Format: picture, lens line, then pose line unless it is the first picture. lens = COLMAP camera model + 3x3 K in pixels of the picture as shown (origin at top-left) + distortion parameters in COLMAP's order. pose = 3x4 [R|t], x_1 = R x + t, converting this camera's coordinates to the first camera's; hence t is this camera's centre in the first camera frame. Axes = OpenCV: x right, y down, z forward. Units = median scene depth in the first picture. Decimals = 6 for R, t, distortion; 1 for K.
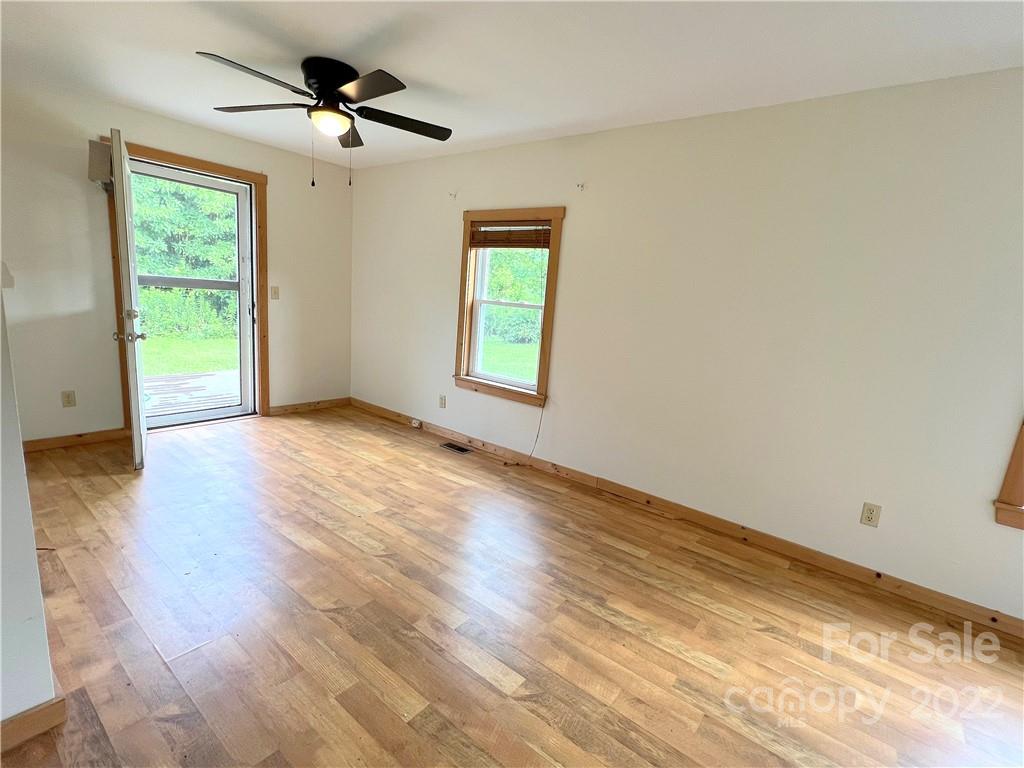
lens RADIAL K [[485.5, 0, 522.9], [0, 485.5, 371.4], [0, 0, 1]] dist [0.001174, 0.000271]
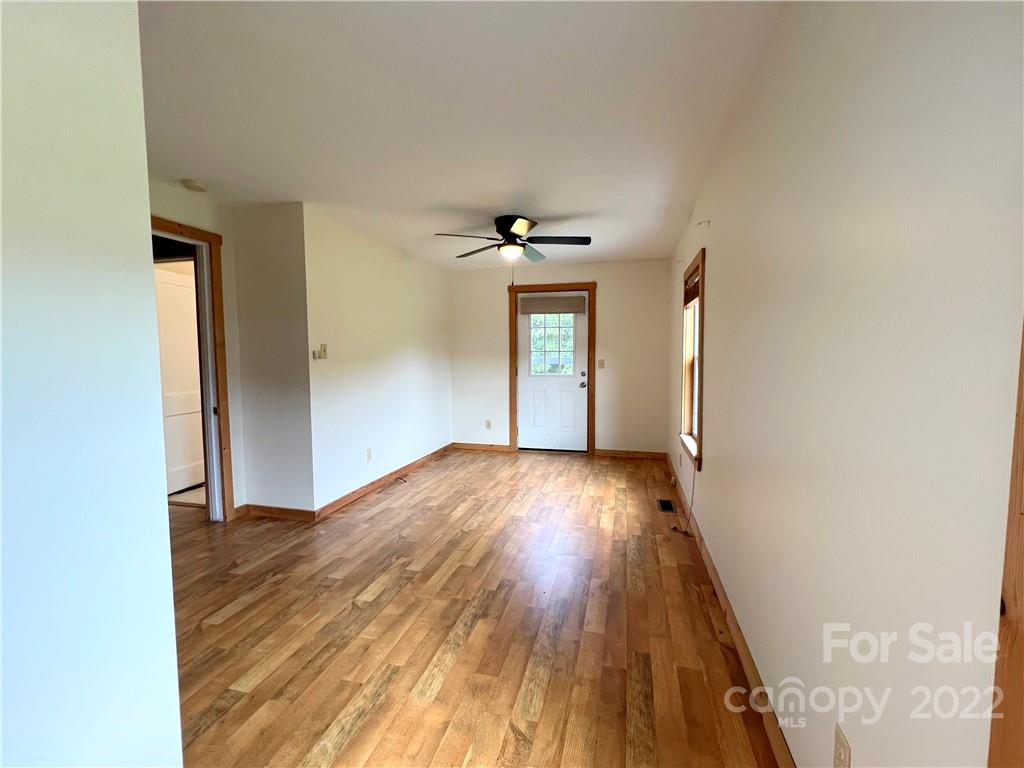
lens RADIAL K [[457.3, 0, 512.0], [0, 457.3, 384.0], [0, 0, 1]] dist [-0.000265, 0.000127]
pose [[0.380509, -0.024637, -0.924449, 0.904770], [-0.110928, 0.991211, -0.072075, 0.020848], [0.918100, 0.129972, 0.374432, 0.486374]]
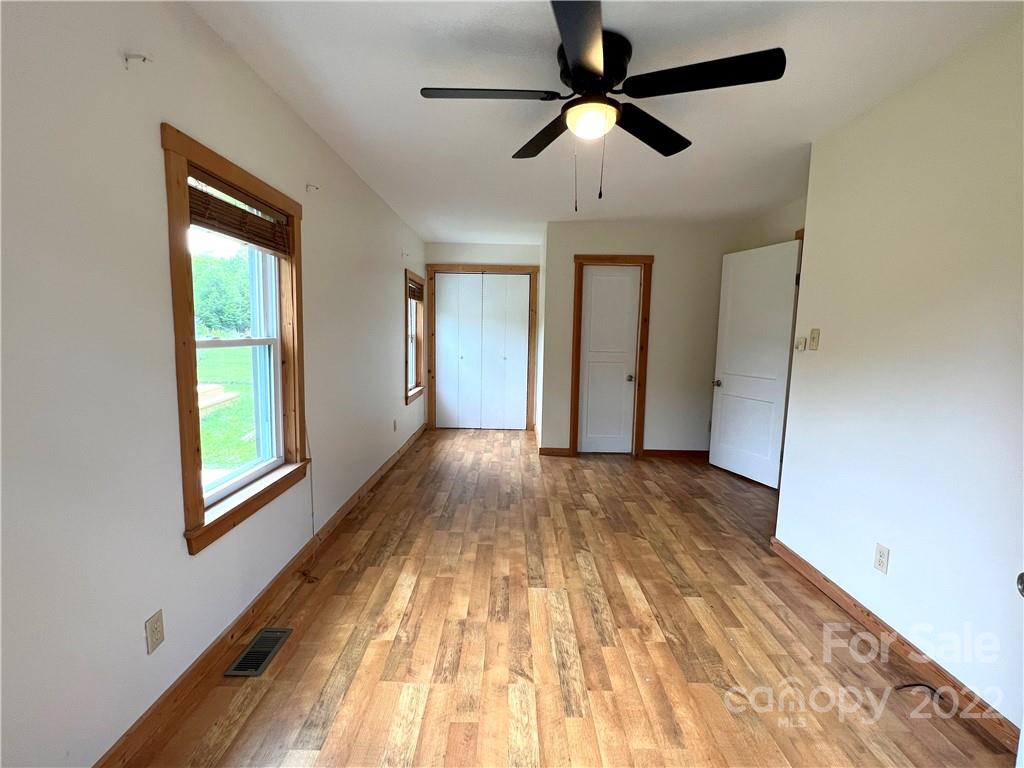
lens RADIAL K [[457.3, 0, 512.0], [0, 457.3, 384.0], [0, 0, 1]] dist [-0.000265, 0.000127]
pose [[-0.595801, -0.186025, 0.781291, -0.869705], [0.056582, 0.960666, 0.271883, -0.301594], [-0.801136, 0.206195, -0.561840, 1.478582]]
